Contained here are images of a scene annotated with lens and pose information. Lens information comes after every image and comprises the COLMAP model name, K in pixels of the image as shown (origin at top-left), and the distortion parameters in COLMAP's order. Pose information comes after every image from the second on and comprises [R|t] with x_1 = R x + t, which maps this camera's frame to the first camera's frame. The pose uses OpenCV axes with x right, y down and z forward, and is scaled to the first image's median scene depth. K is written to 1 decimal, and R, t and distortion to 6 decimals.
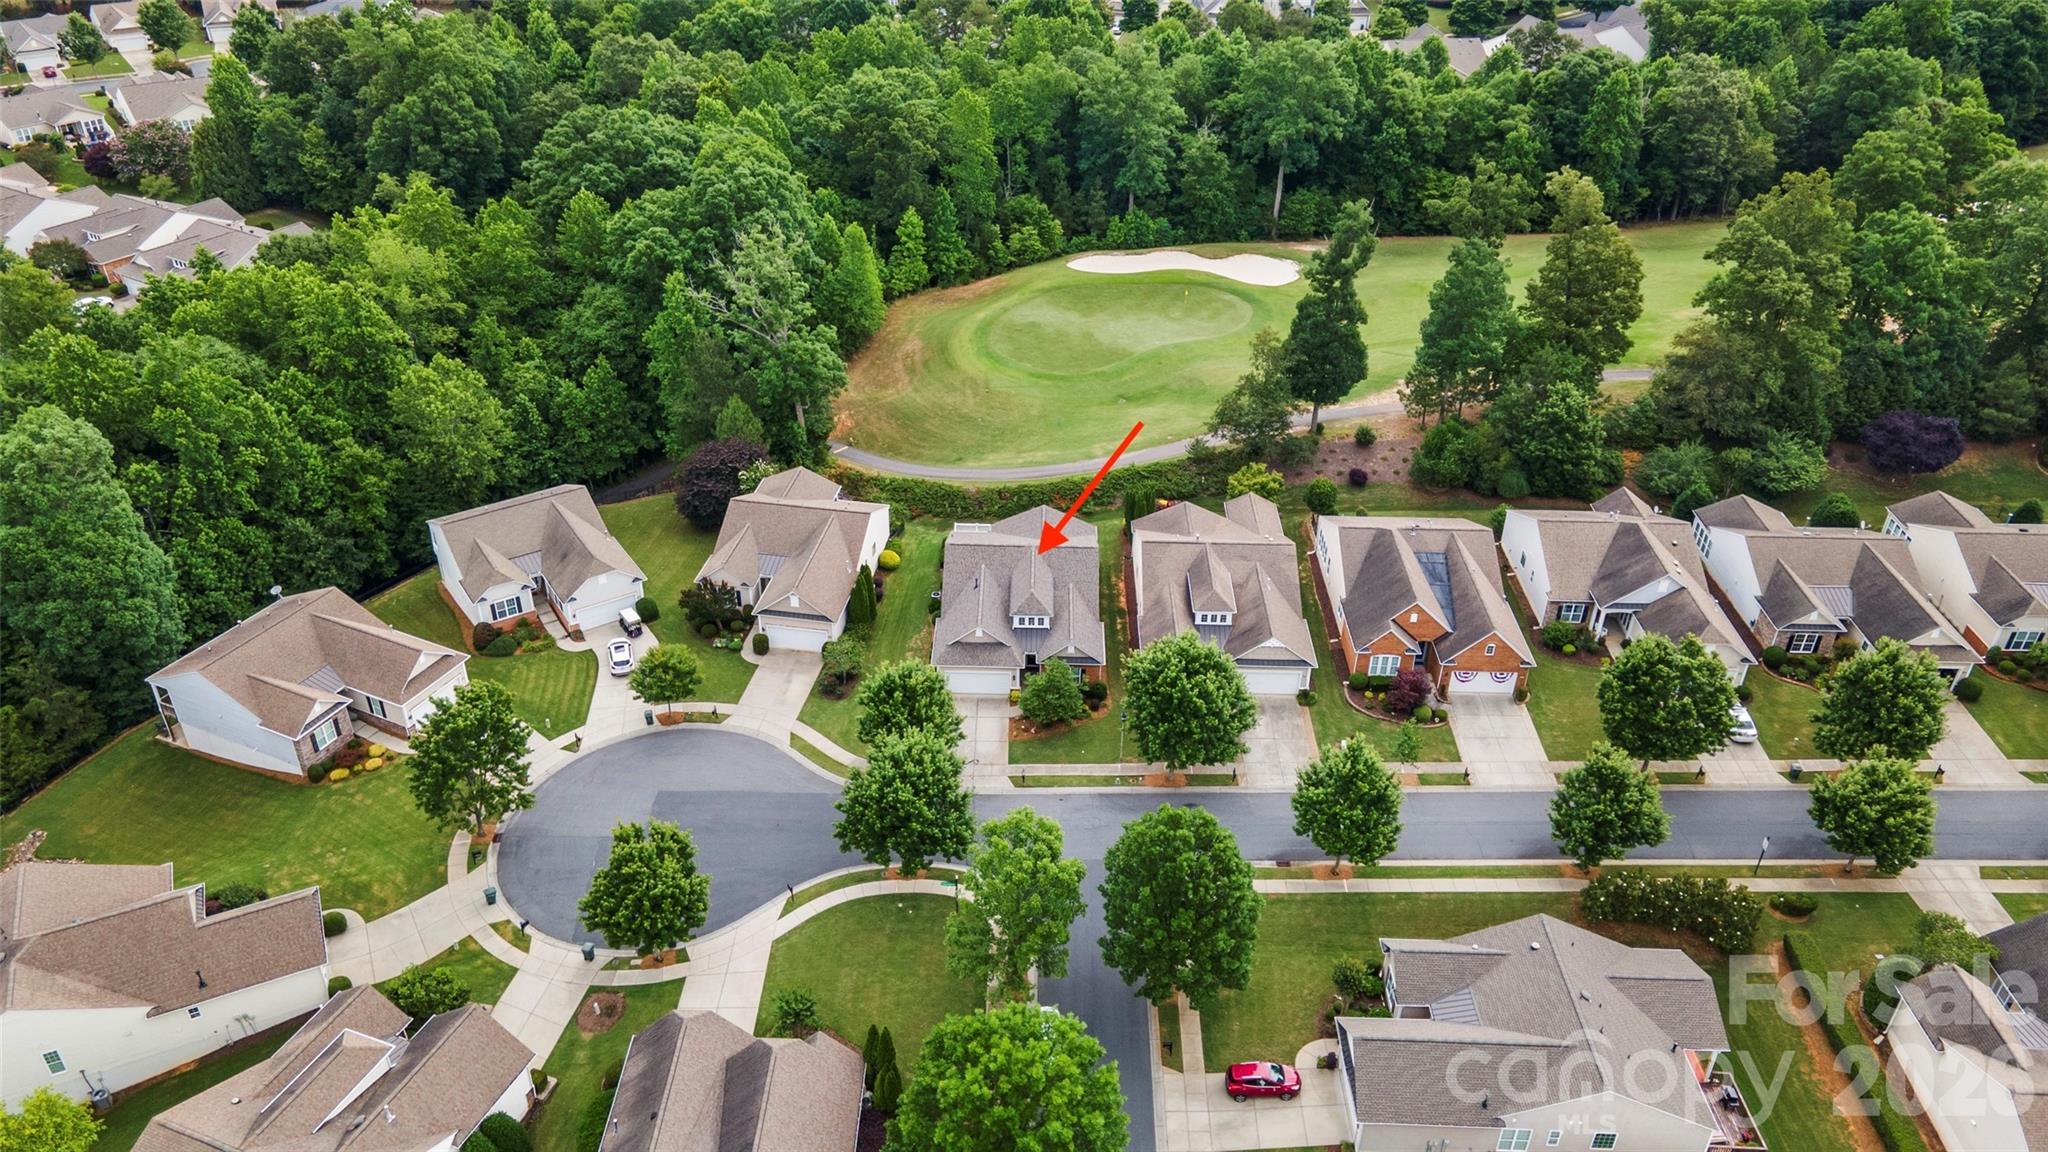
lens RADIAL K [[1483.4, 0, 1021.7], [0, 1483.4, 581.9], [0, 0, 1]] dist [0.017178, 0.040185]
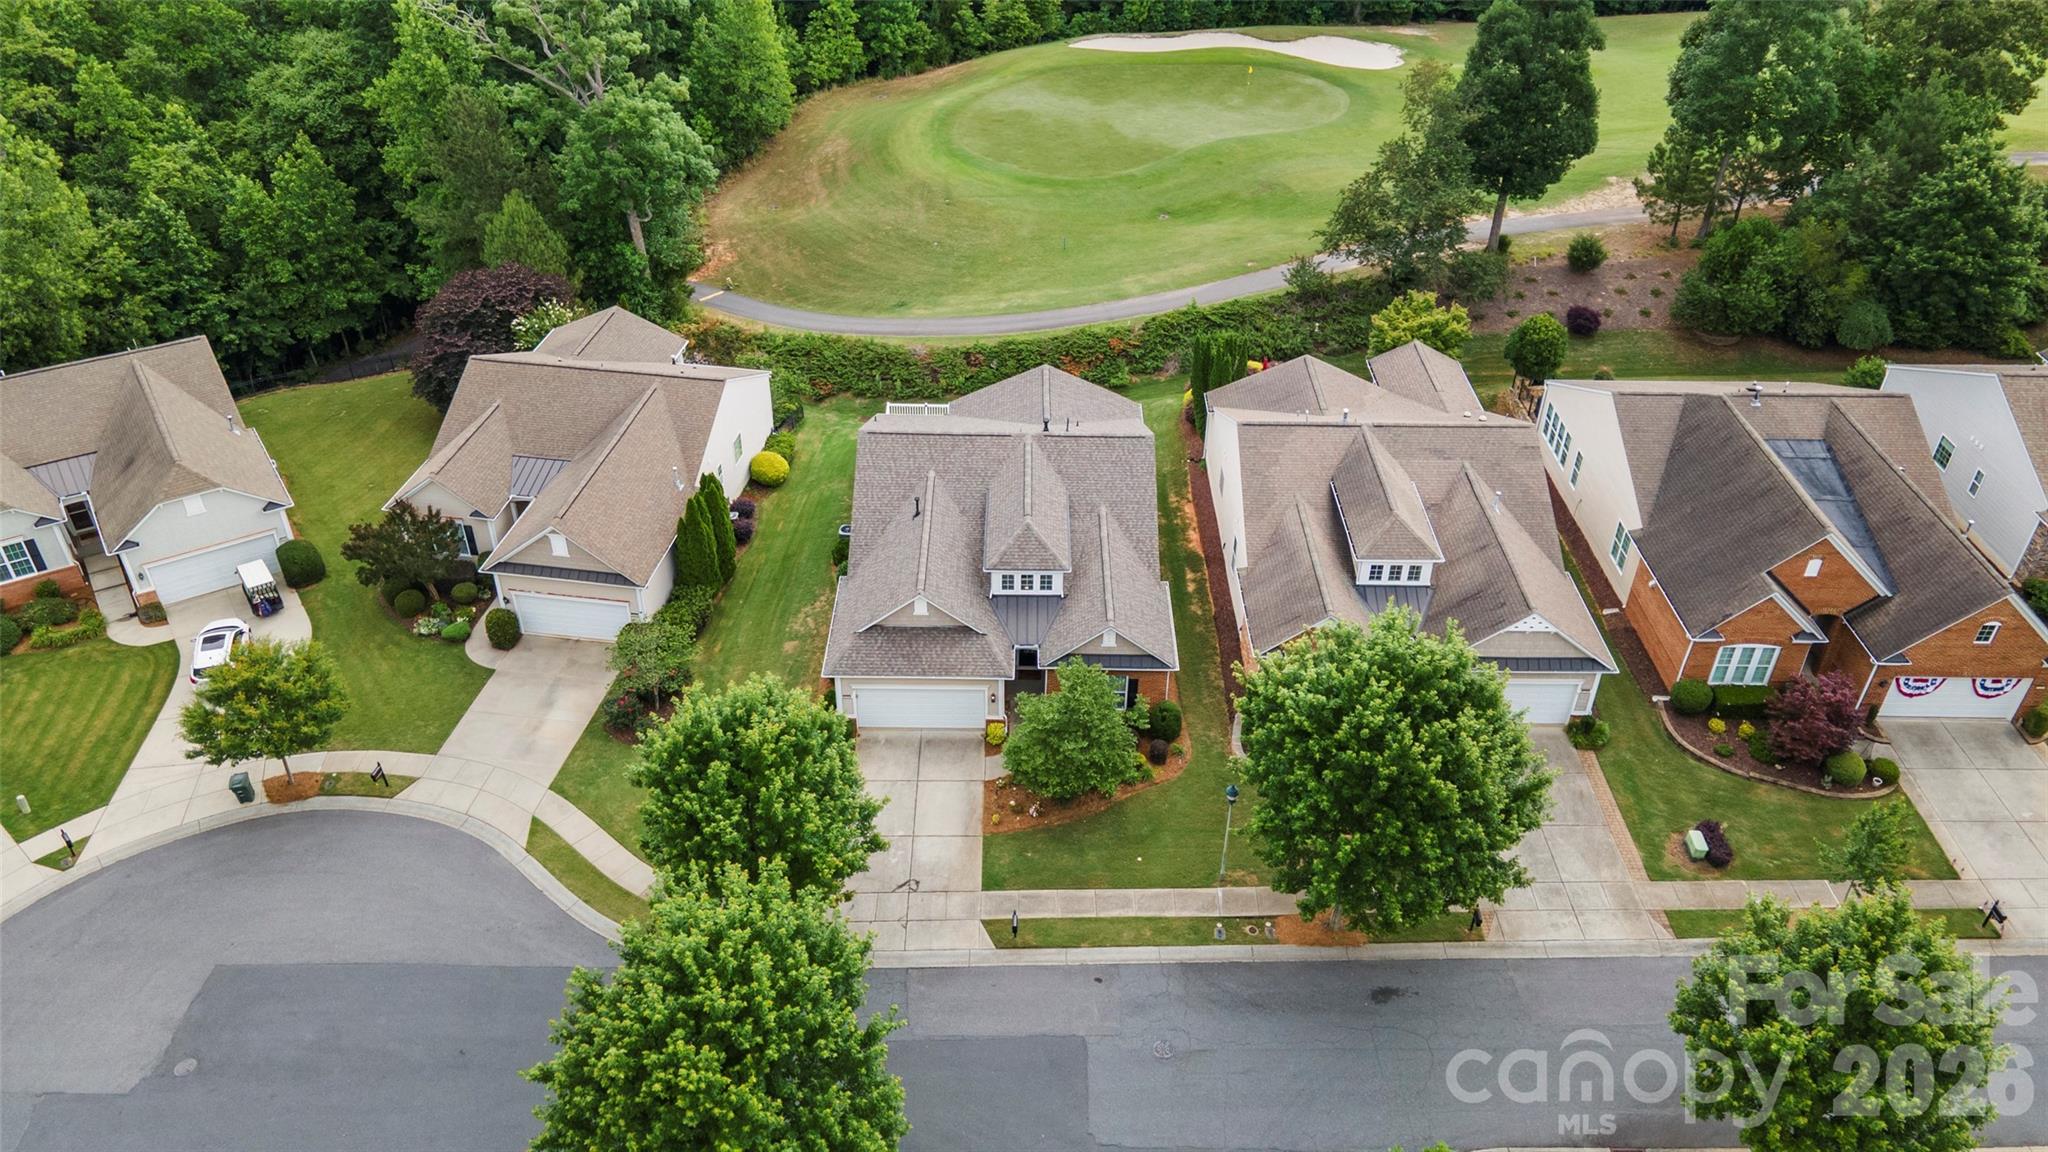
lens RADIAL K [[1483.4, 0, 1021.7], [0, 1483.4, 581.9], [0, 0, 1]] dist [0.017178, 0.040185]
pose [[0.999897, -0.009632, 0.010602, -0.000427], [0.009142, 0.998931, 0.045323, 0.003503], [-0.011027, -0.045221, 0.998916, 0.440146]]
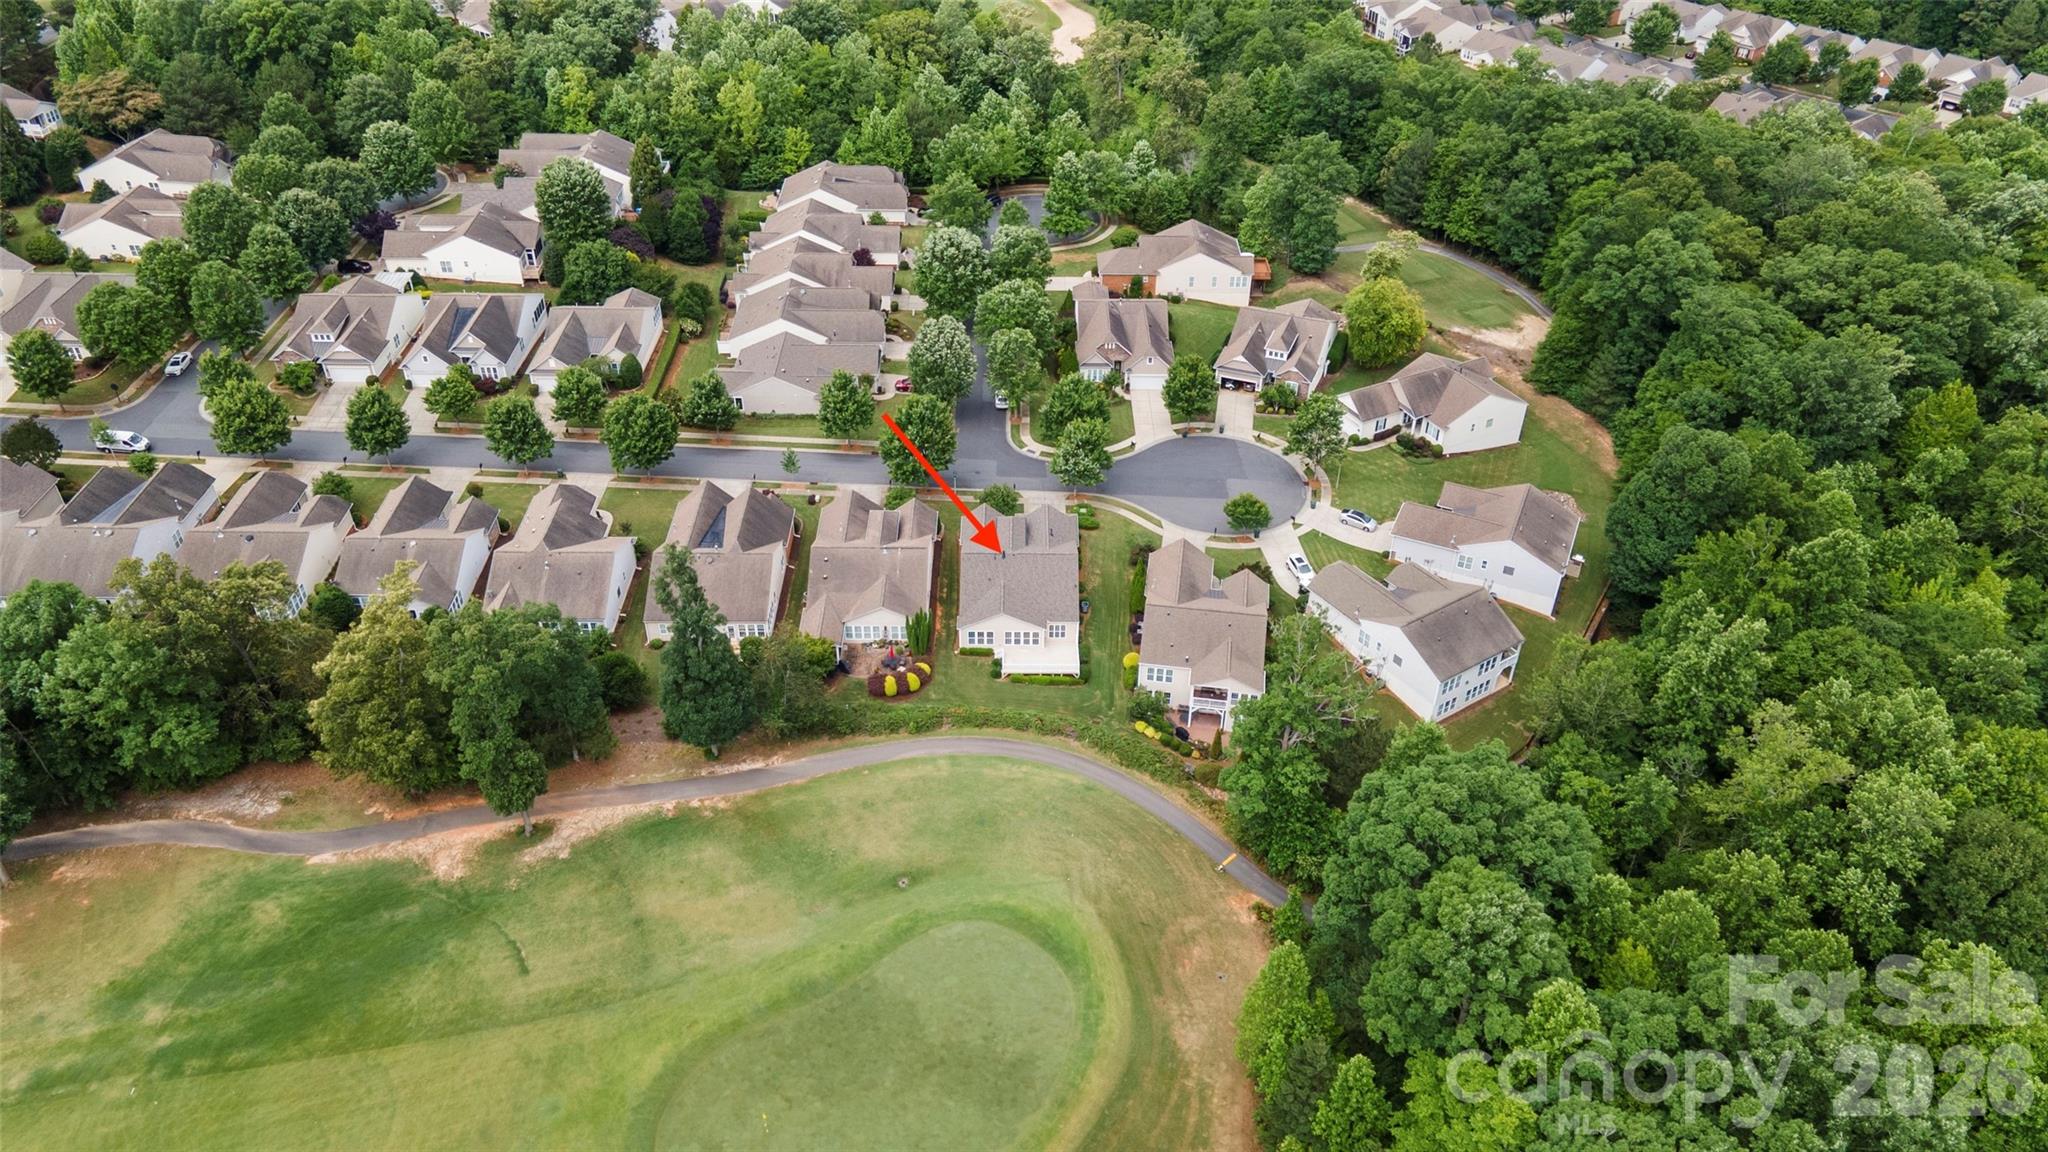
lens RADIAL K [[1483.4, 0, 1021.7], [0, 1483.4, 581.9], [0, 0, 1]] dist [0.017178, 0.040185]
pose [[-0.999627, -0.003955, -0.027022, 0.030476], [-0.026773, 0.337007, 0.941121, -1.149216], [0.005385, 0.941494, -0.336987, 1.346610]]
